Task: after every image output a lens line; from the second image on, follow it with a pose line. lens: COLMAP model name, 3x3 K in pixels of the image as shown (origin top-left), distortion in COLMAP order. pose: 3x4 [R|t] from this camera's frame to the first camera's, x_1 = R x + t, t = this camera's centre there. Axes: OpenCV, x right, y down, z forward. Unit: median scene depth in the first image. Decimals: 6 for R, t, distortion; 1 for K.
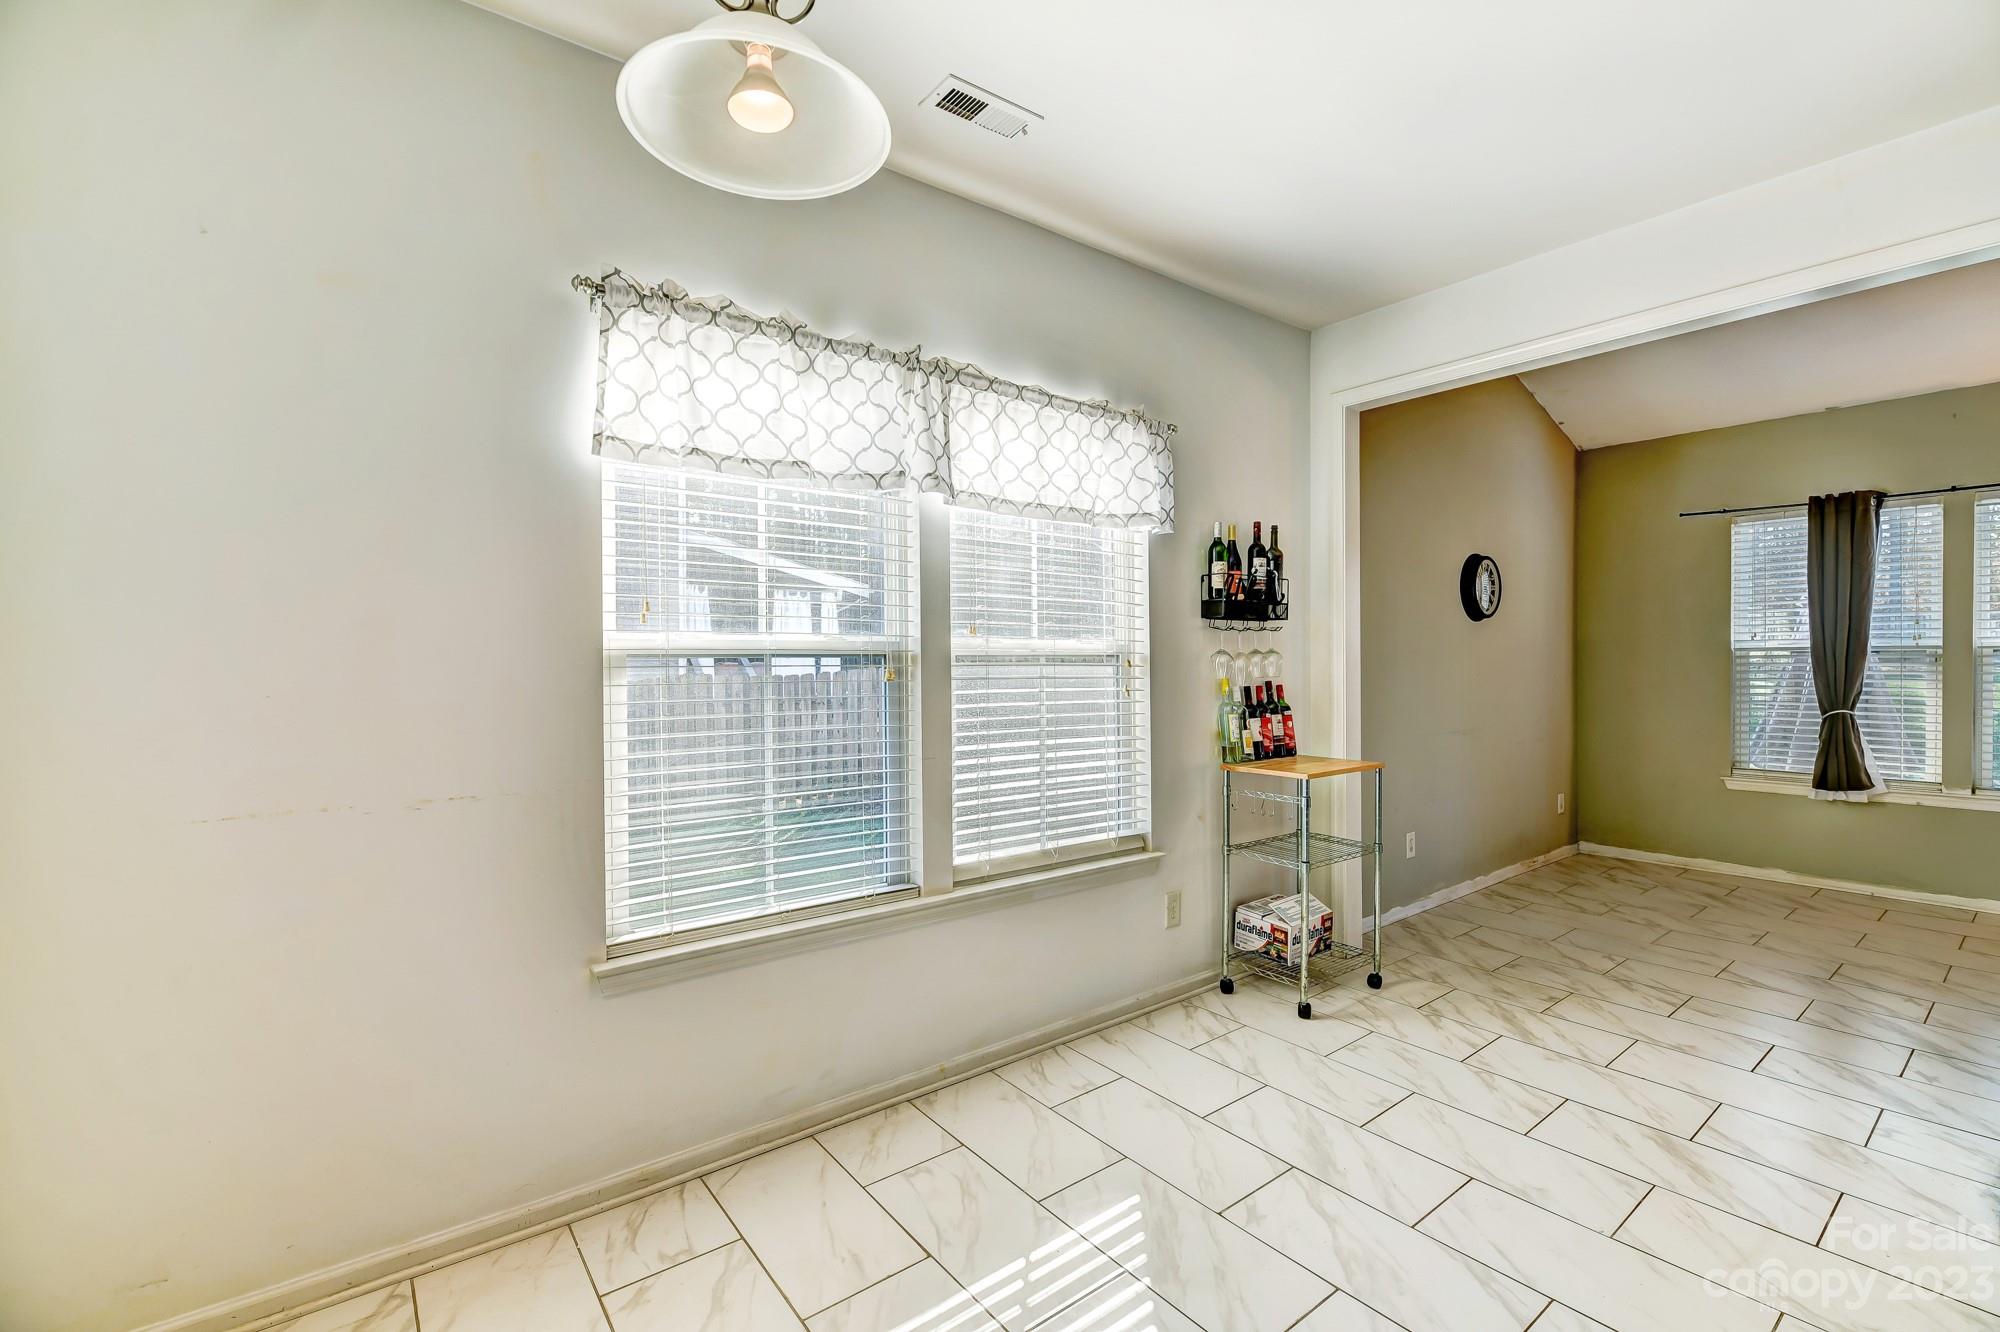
lens RADIAL K [[867.8, 0, 1008.4], [0, 867.8, 662.1], [0, 0, 1]] dist [0.001005, -0.011658]
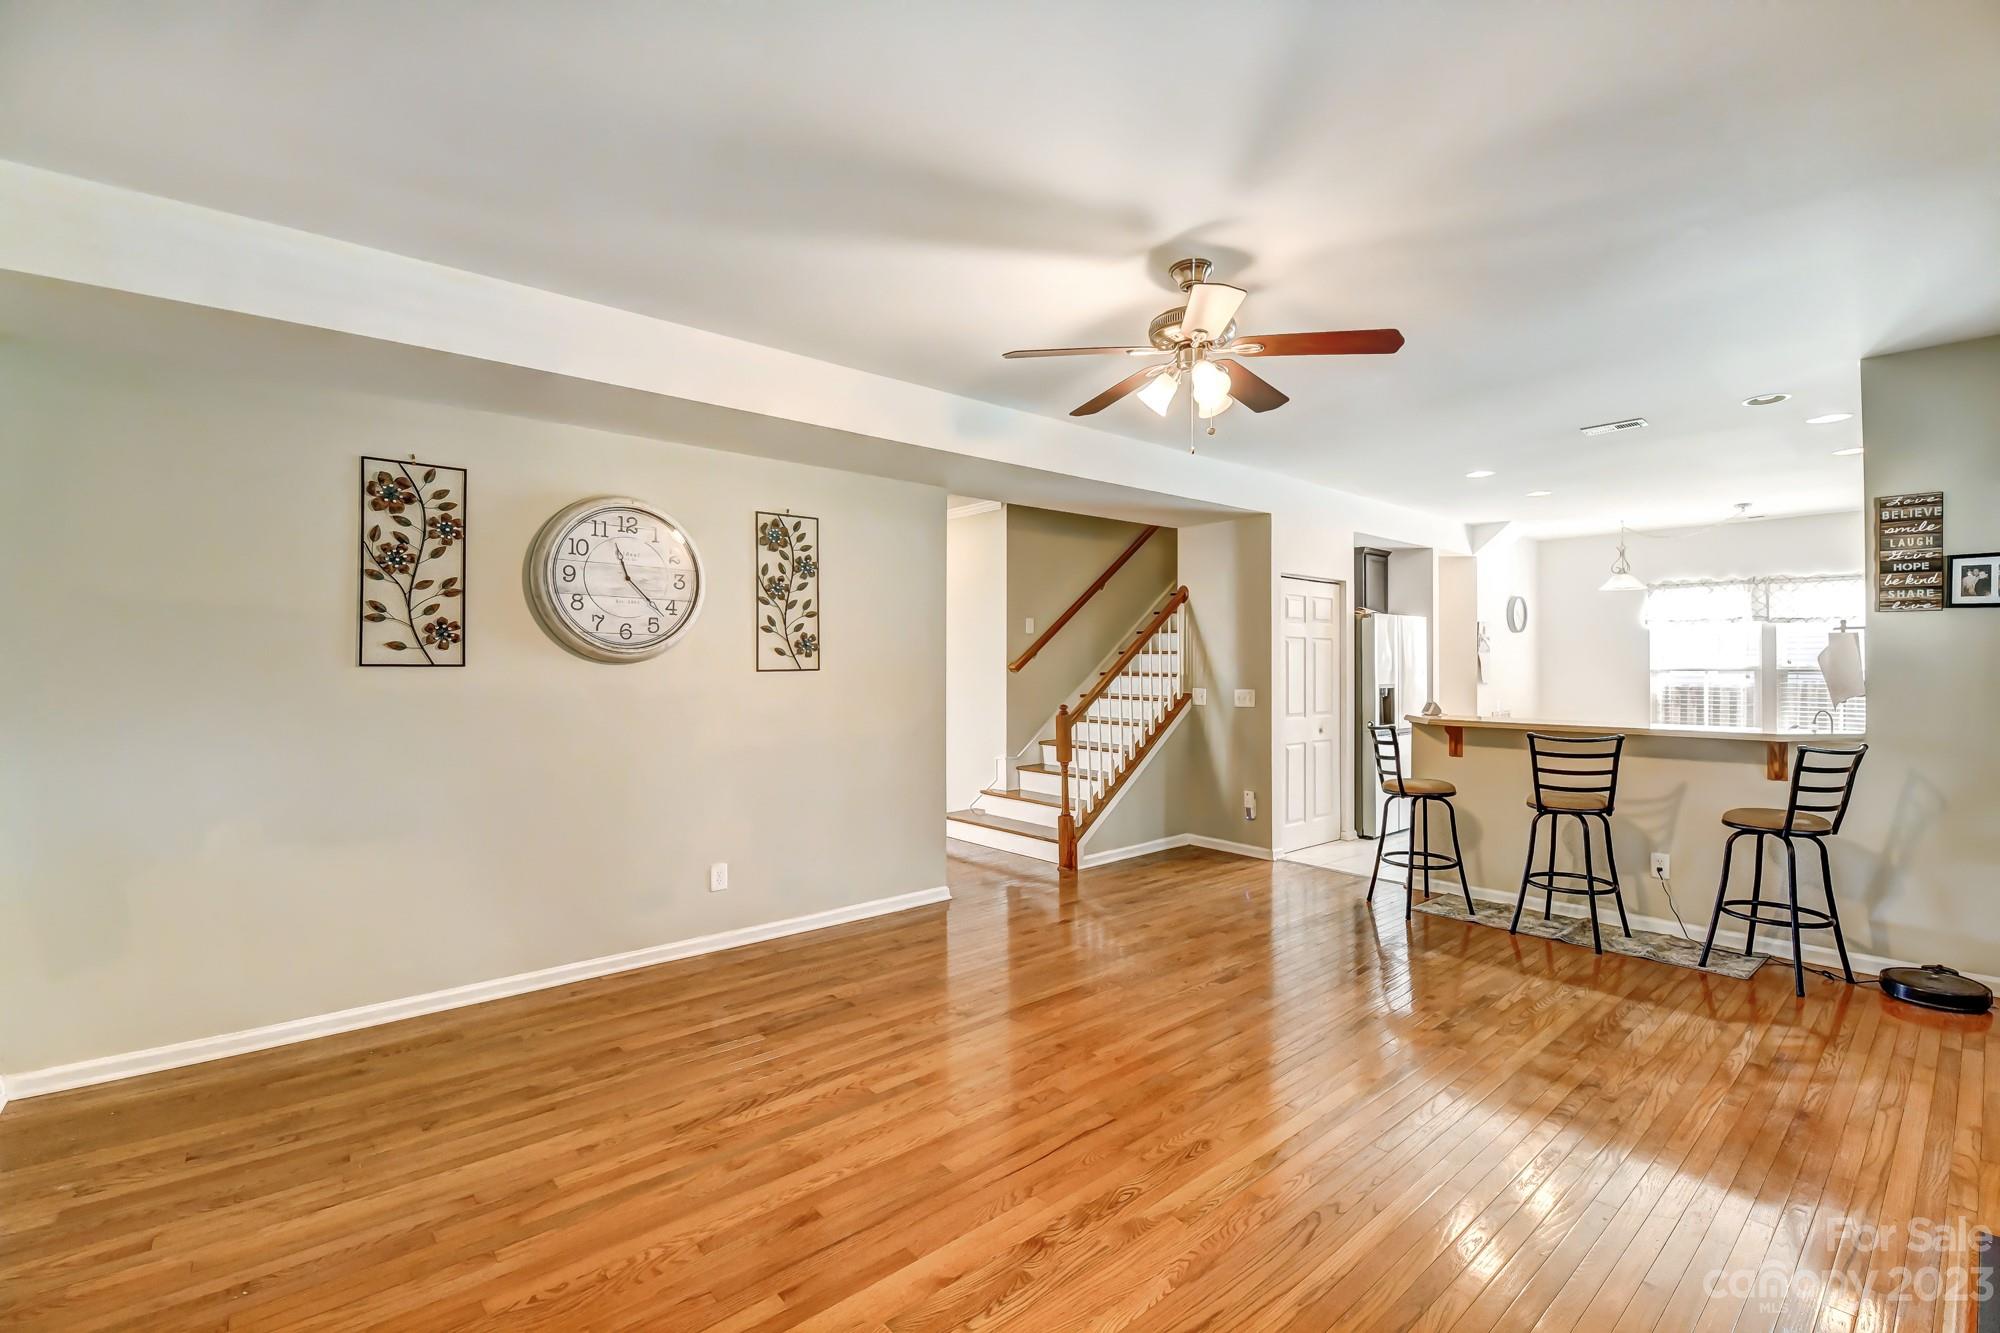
lens RADIAL K [[867.8, 0, 1008.4], [0, 867.8, 662.6], [0, 0, 1]] dist [0.001005, -0.011658]
pose [[0.047176, 0.001482, -0.998885, 2.226941], [-0.005185, 0.999986, 0.001239, -0.021247], [0.998873, 0.005121, 0.047183, -1.445251]]
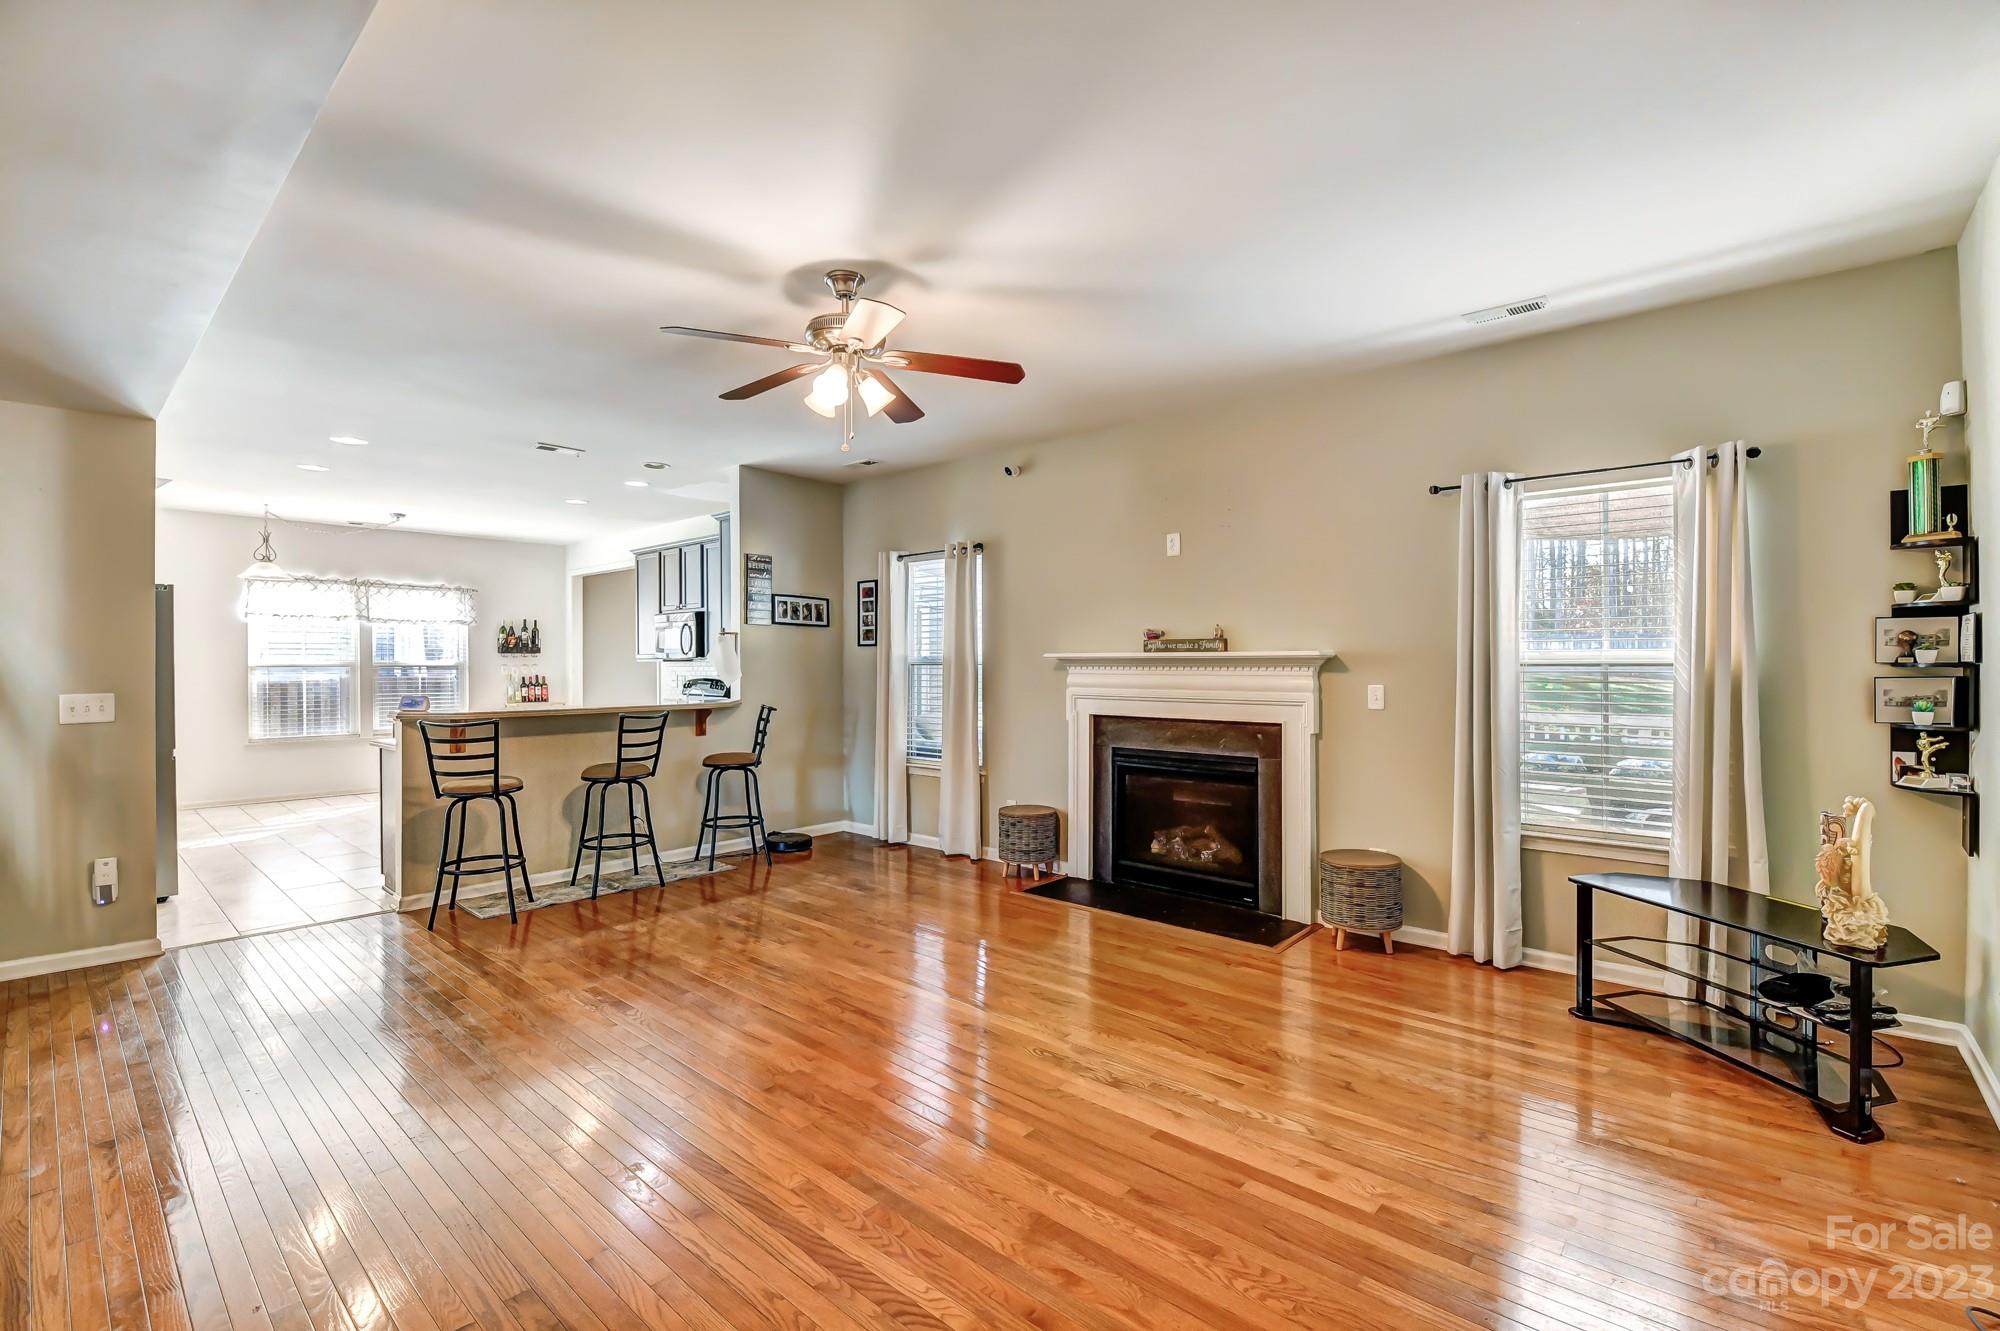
lens RADIAL K [[867.8, 0, 1008.4], [0, 867.8, 661.6], [0, 0, 1]] dist [0.001005, -0.011658]
pose [[0.982549, 0.000670, 0.186000, 1.366079], [0.001001, 0.999960, -0.008893, 0.005089], [-0.185999, 0.008924, 0.982509, -2.172920]]
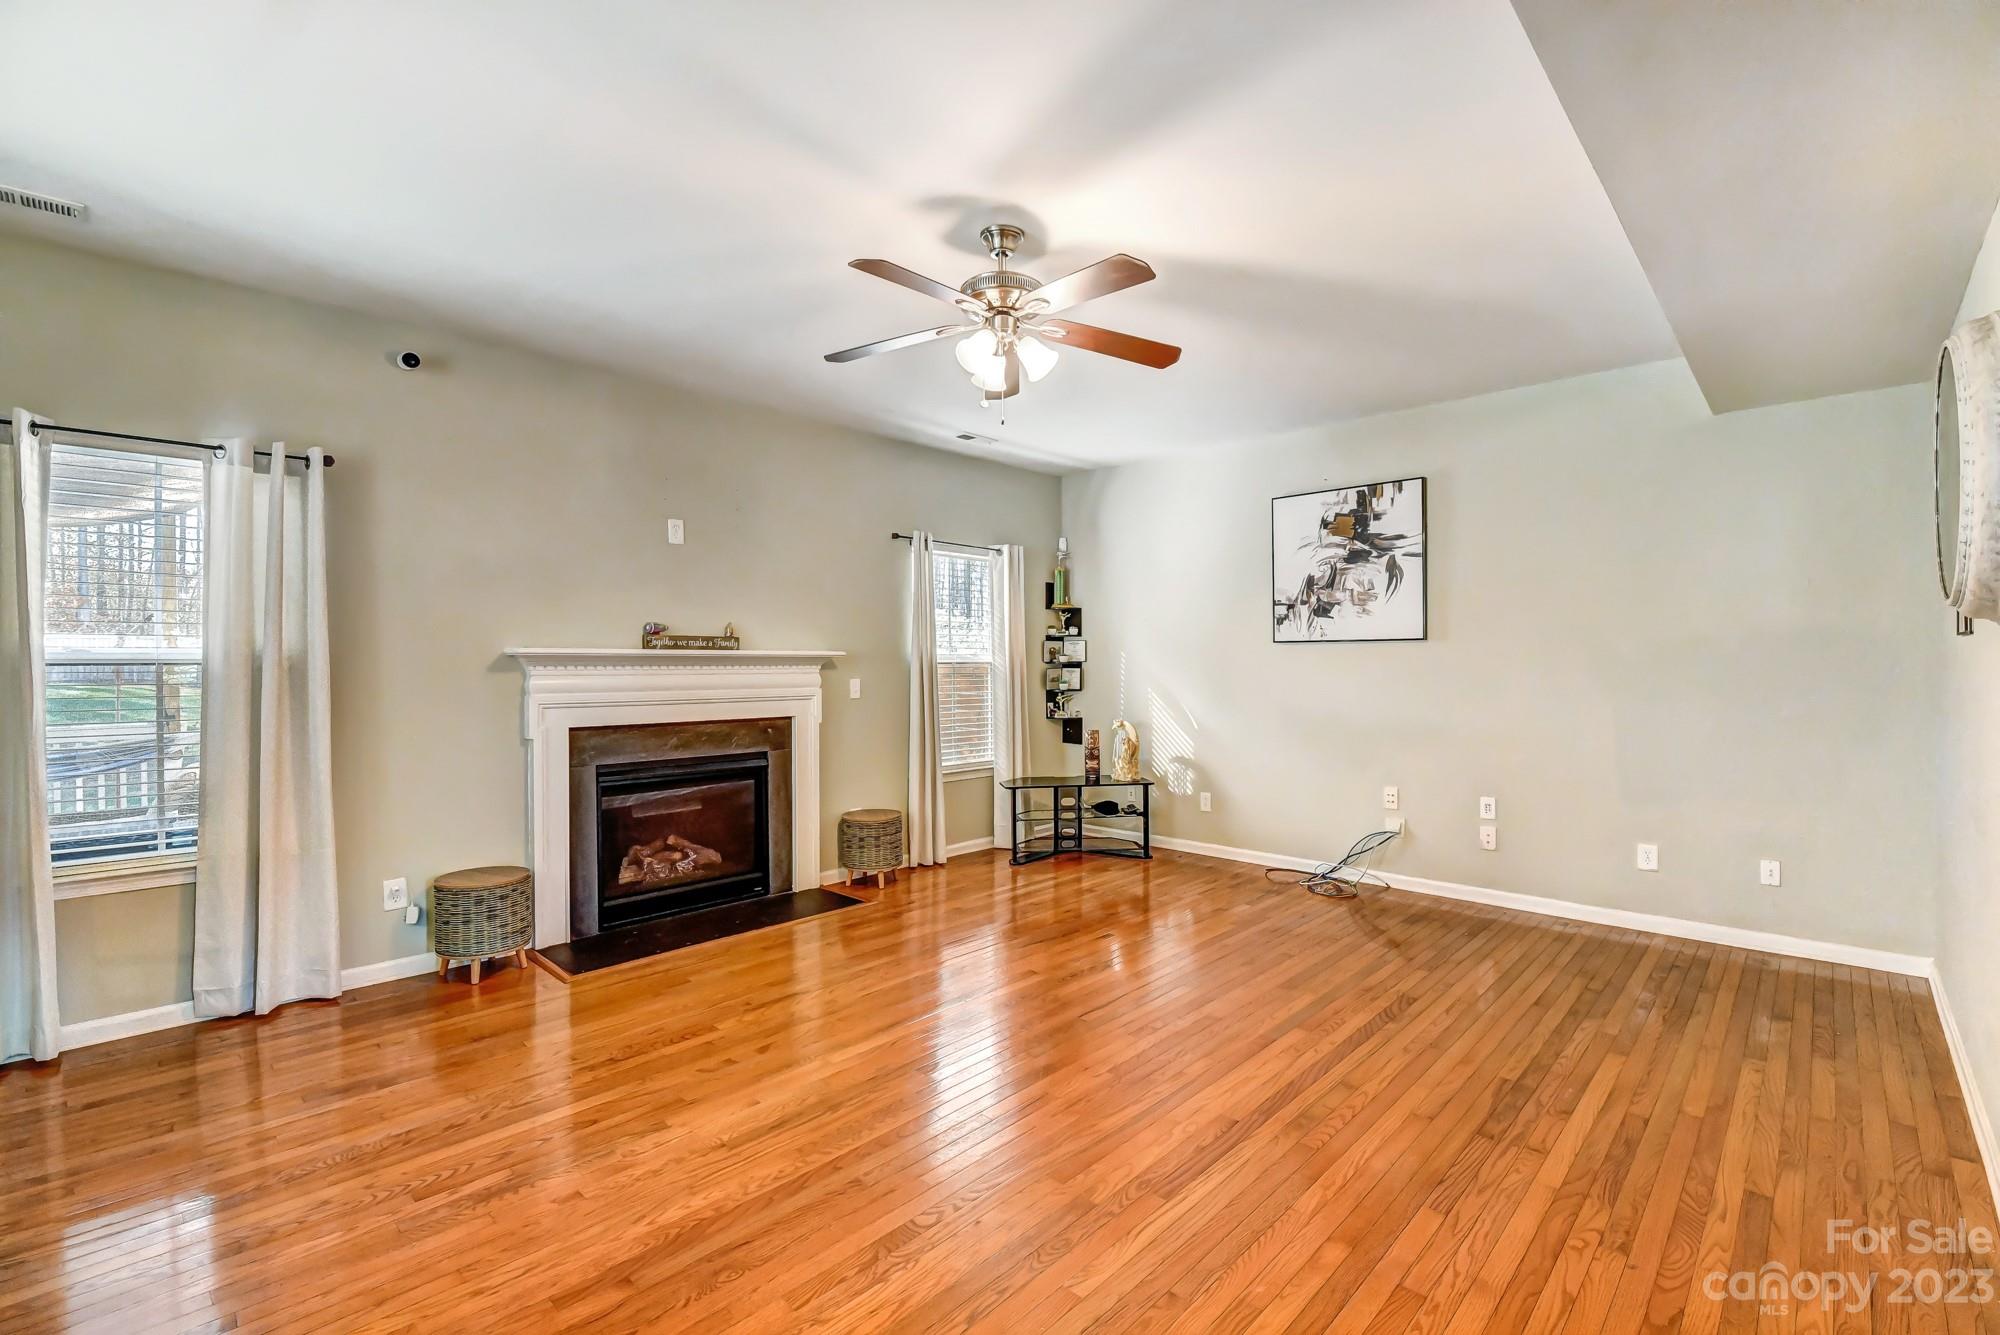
lens RADIAL K [[867.8, 0, 1008.4], [0, 867.8, 663.6], [0, 0, 1]] dist [0.001005, -0.011658]
pose [[-0.142999, 0.004399, 0.989713, 0.523343], [0.011290, 0.999932, -0.002813, 0.007225], [-0.989658, 0.010772, -0.143039, -1.103374]]
